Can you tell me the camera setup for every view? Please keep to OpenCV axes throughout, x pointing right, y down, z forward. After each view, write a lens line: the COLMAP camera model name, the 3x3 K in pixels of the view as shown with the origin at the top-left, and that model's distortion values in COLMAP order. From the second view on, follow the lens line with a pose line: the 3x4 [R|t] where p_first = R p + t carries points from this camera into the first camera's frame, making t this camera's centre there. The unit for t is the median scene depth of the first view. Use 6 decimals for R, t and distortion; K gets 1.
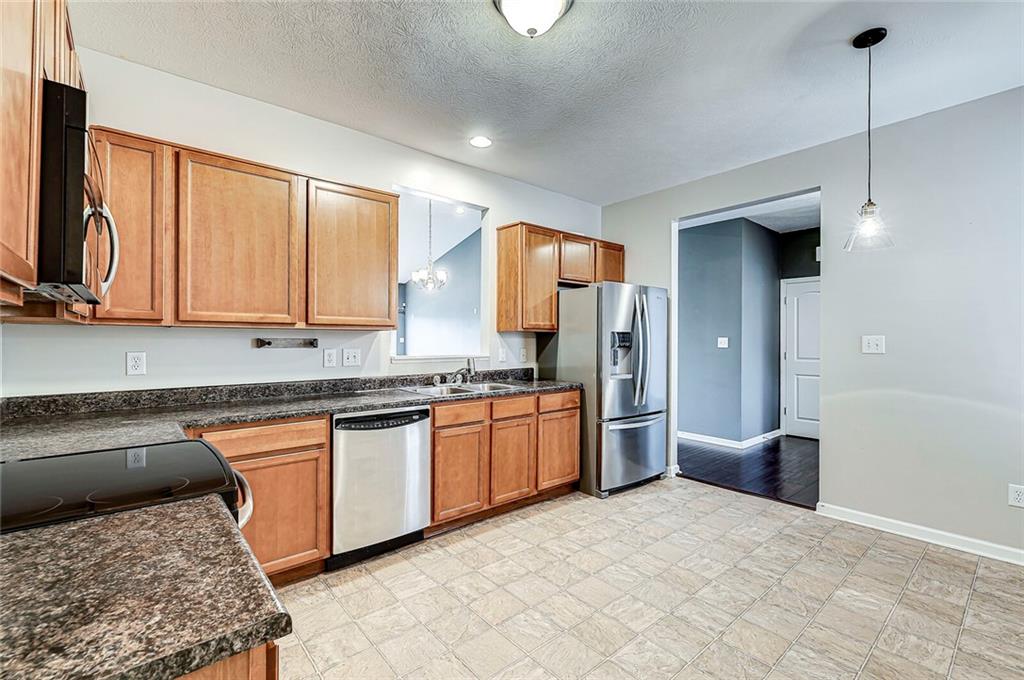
lens RADIAL K [[464.6, 0, 525.7], [0, 464.6, 334.9], [0, 0, 1]] dist [0.001637, 0.000533]
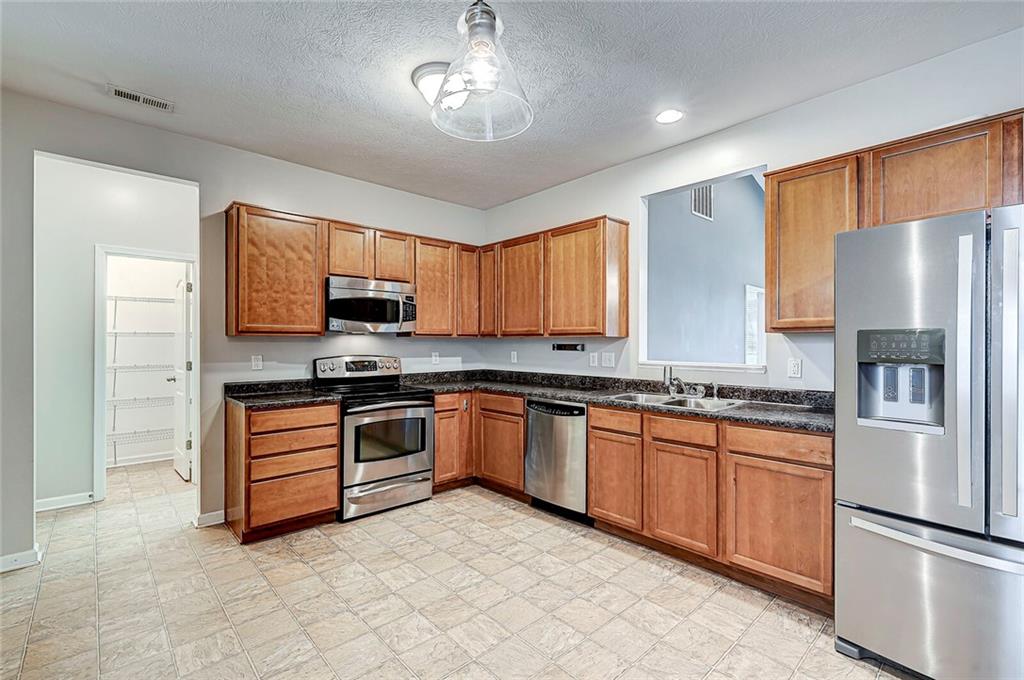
lens RADIAL K [[464.6, 0, 495.4], [0, 464.6, 340.4], [0, 0, 1]] dist [0.001637, 0.000533]
pose [[-0.026089, -0.007898, -0.999628, 0.930448], [0.005406, 0.999953, -0.008042, 0.007099], [0.999645, -0.005614, -0.026045, 0.839063]]
